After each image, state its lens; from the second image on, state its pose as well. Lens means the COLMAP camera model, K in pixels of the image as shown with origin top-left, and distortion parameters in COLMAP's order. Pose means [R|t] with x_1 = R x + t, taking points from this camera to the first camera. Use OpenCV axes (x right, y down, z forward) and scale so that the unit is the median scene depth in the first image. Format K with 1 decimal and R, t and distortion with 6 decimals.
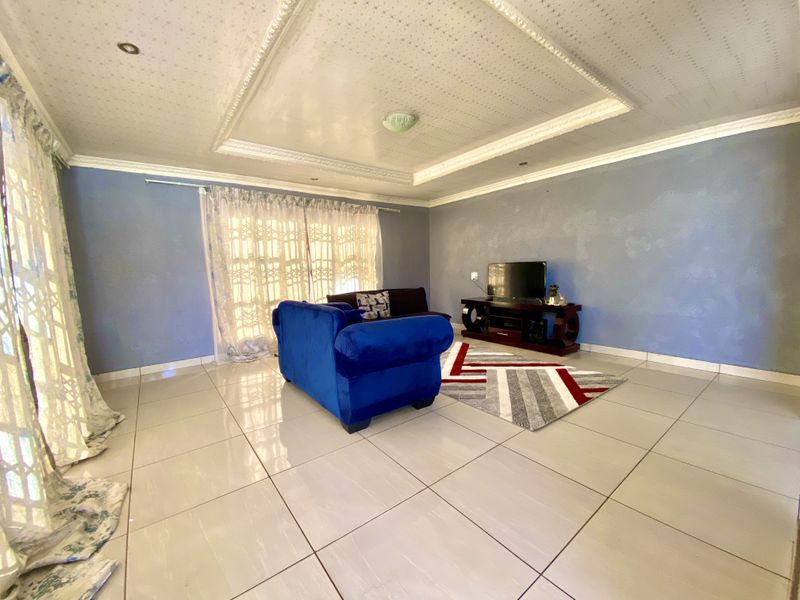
lens RADIAL K [[326.4, 0, 398.3], [0, 326.4, 299.7], [0, 0, 1]] dist [0.036283, -0.025401]
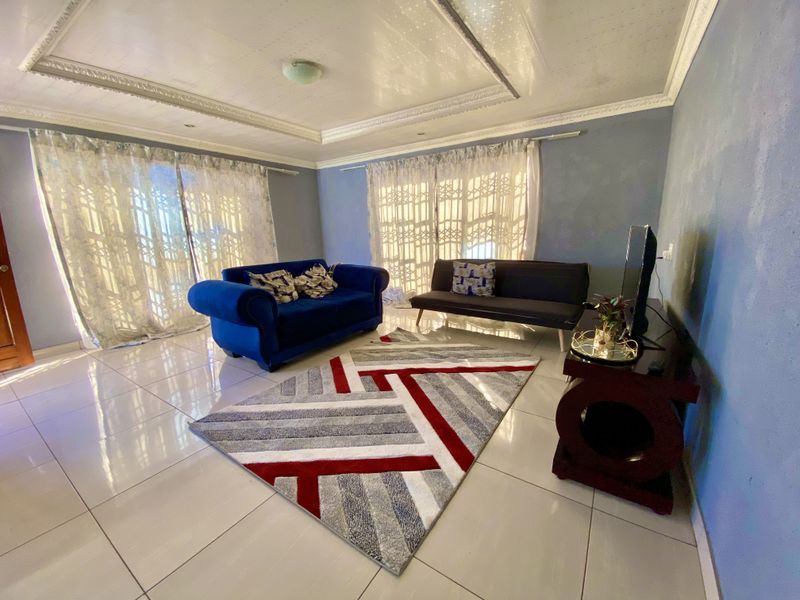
lens RADIAL K [[326.4, 0, 398.3], [0, 326.4, 299.7], [0, 0, 1]] dist [0.036283, -0.025401]
pose [[0.306532, 0.213282, -0.927658, 0.654123], [-0.073769, 0.976965, 0.200243, -0.081818], [0.948998, 0.007052, 0.315204, 0.604022]]
